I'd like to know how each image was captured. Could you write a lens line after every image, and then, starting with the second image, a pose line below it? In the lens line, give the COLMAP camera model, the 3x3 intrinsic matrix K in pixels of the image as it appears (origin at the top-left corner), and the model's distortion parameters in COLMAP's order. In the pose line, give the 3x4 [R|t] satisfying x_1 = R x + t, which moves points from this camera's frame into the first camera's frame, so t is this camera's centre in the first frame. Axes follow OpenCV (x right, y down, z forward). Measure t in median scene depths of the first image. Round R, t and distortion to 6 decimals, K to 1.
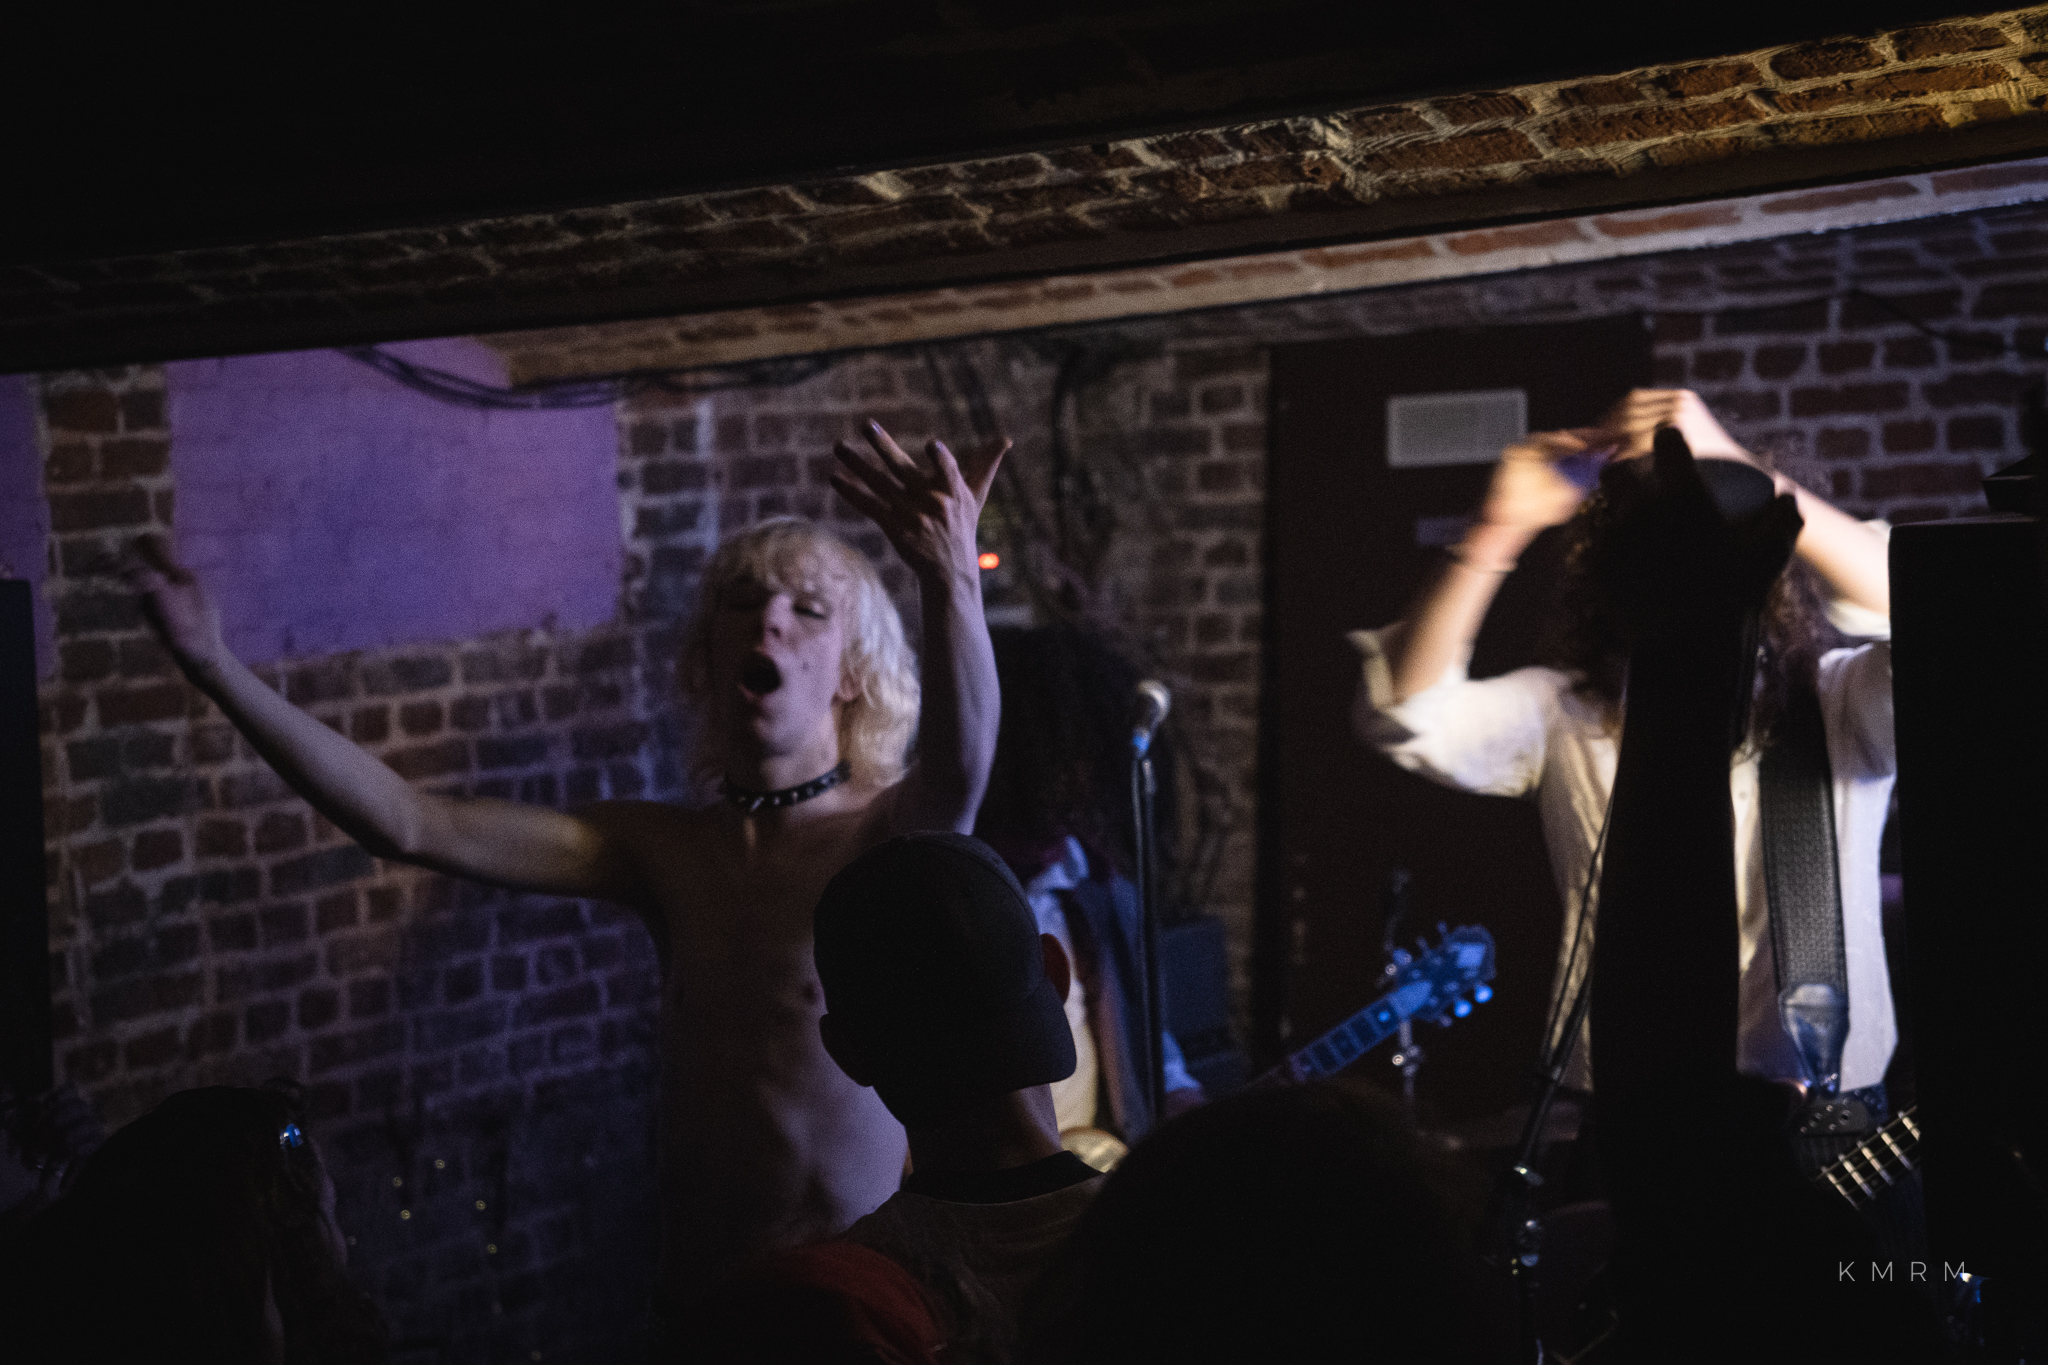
lens RADIAL K [[4431.7, 0, 1024.0], [0, 4431.7, 682.5], [0, 0, 1]] dist [0.552134, 2.301661]
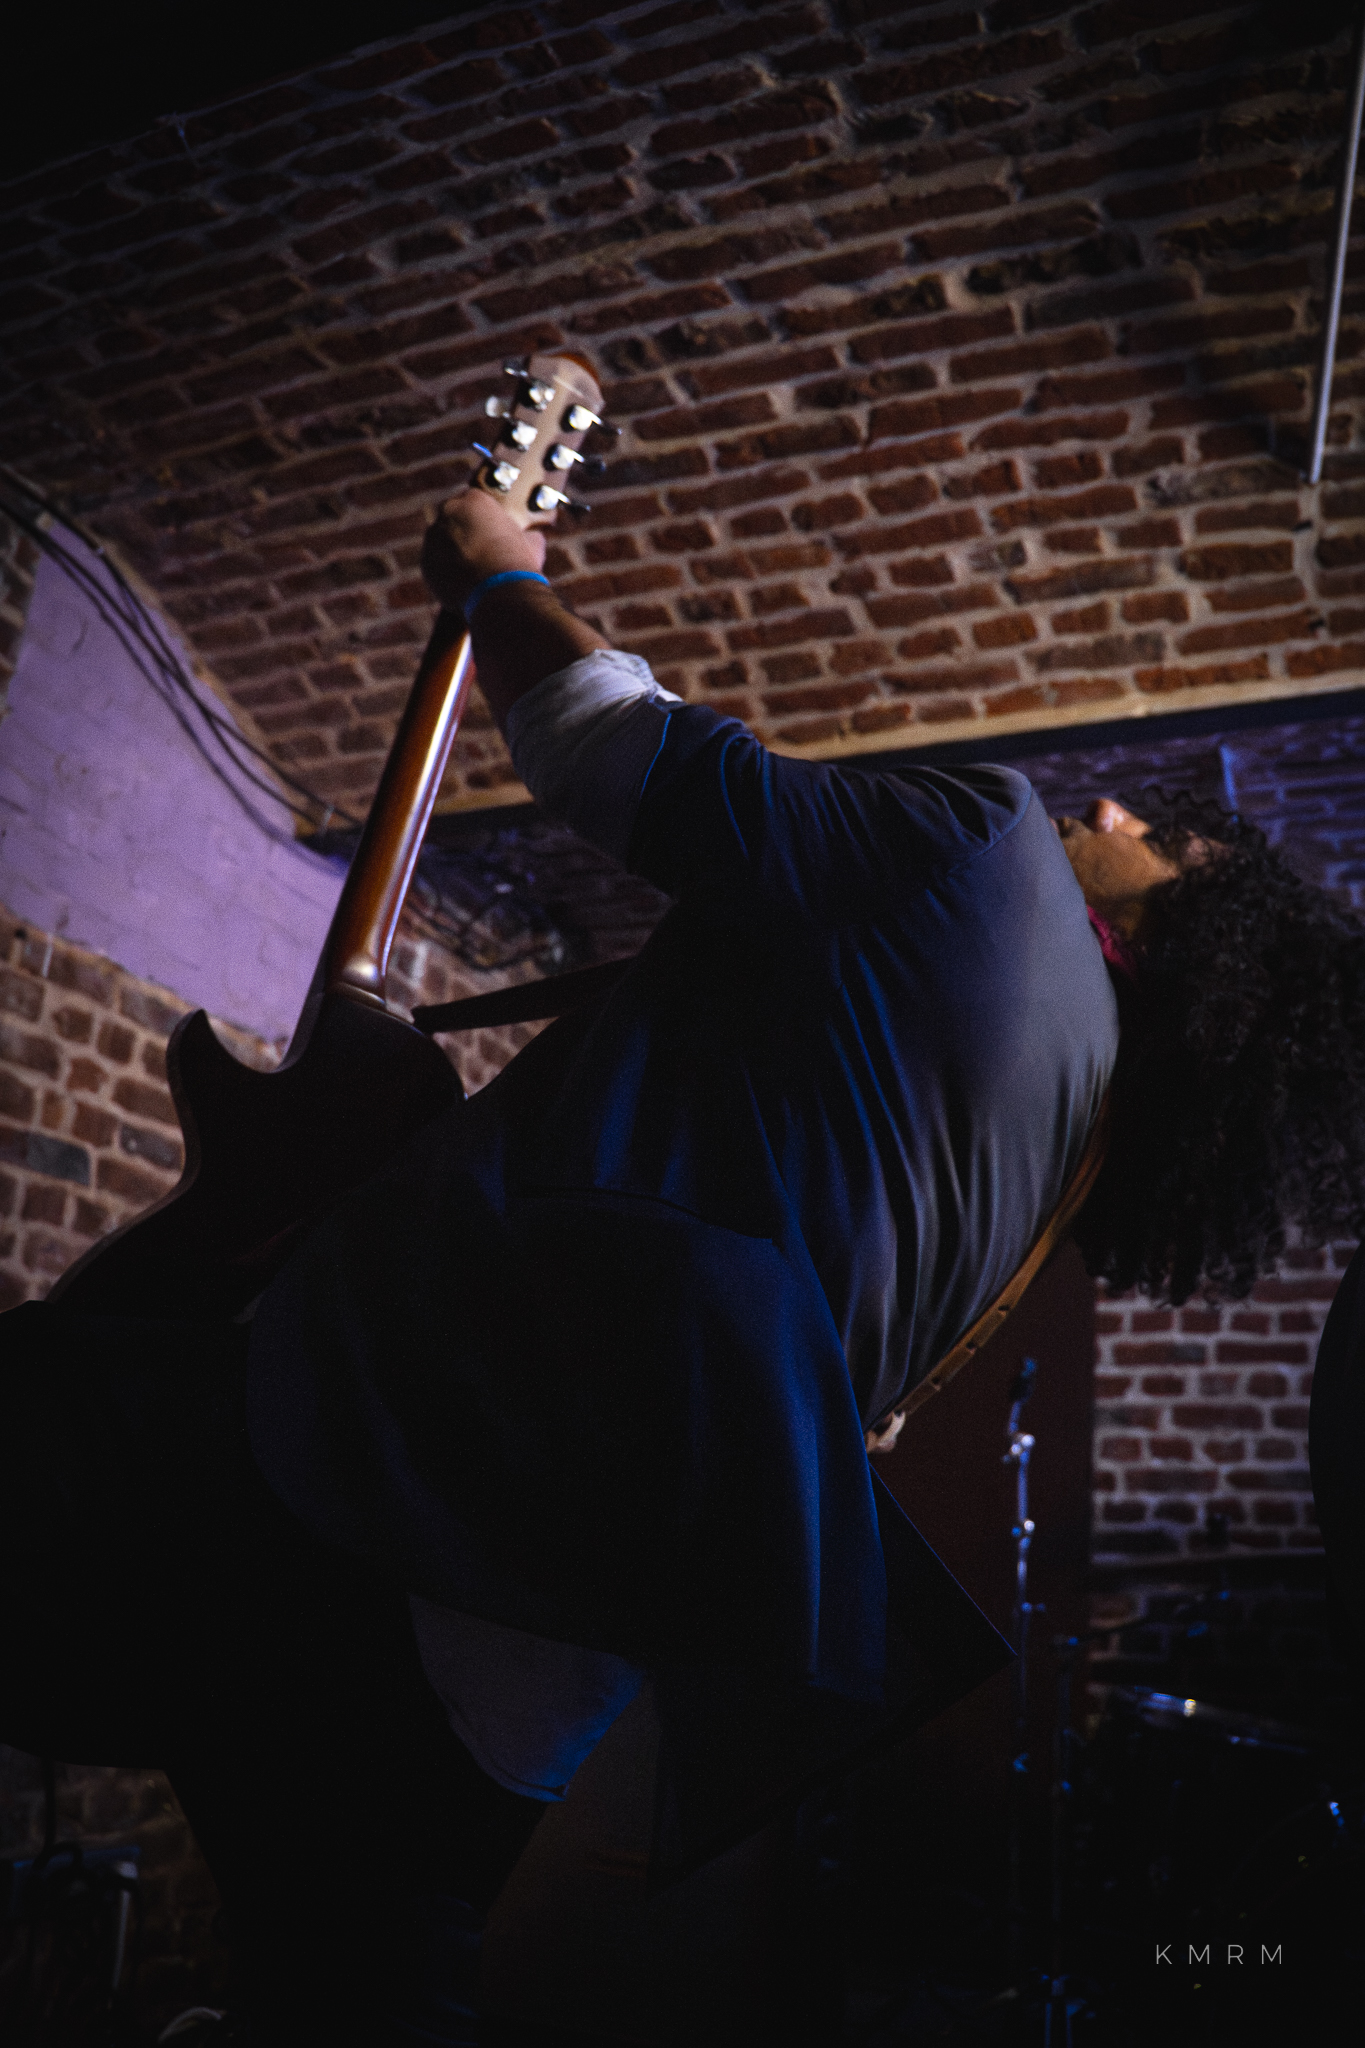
lens RADIAL K [[1644.6, 0, 682.5], [0, 1644.6, 1024.0], [0, 0, 1]] dist [-0.195800, 0.120160]
pose [[0.963749, 0.185010, 0.192248, -0.090181], [-0.102498, 0.921975, -0.373438, 0.122724], [-0.246337, 0.340195, 0.907516, 0.618560]]
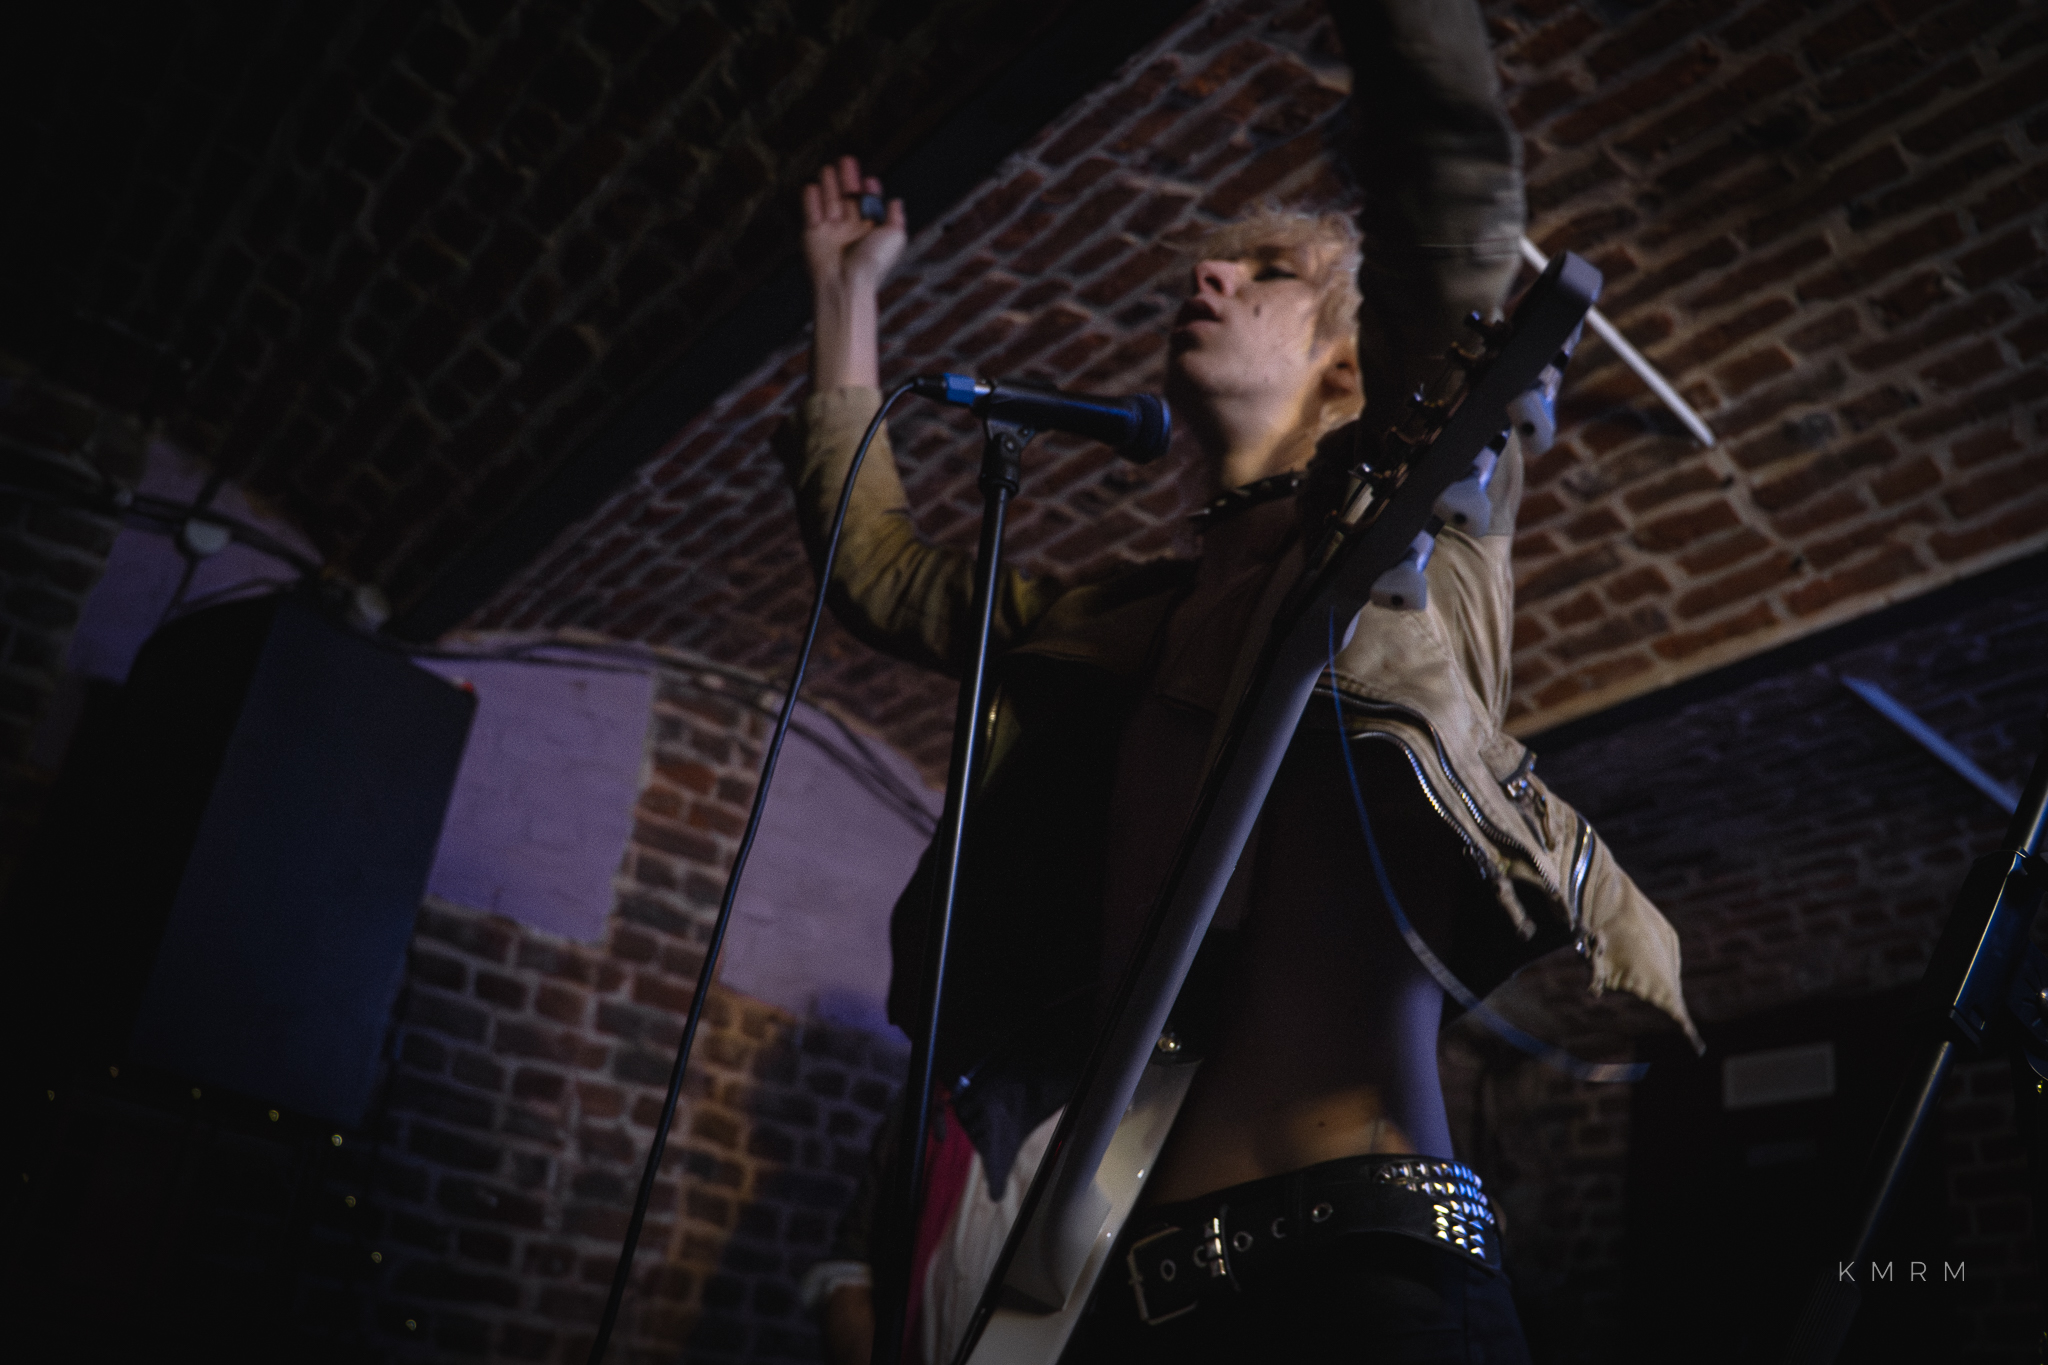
lens RADIAL K [[1680.6, 0, 1024.0], [0, 1680.6, 682.5], [0, 0, 1]] dist [-0.187804, 0.110120]
pose [[0.947701, 0.022533, -0.318362, 0.038704], [-0.181646, 0.858270, -0.479977, 0.121133], [0.262425, 0.512704, 0.817476, 0.553343]]
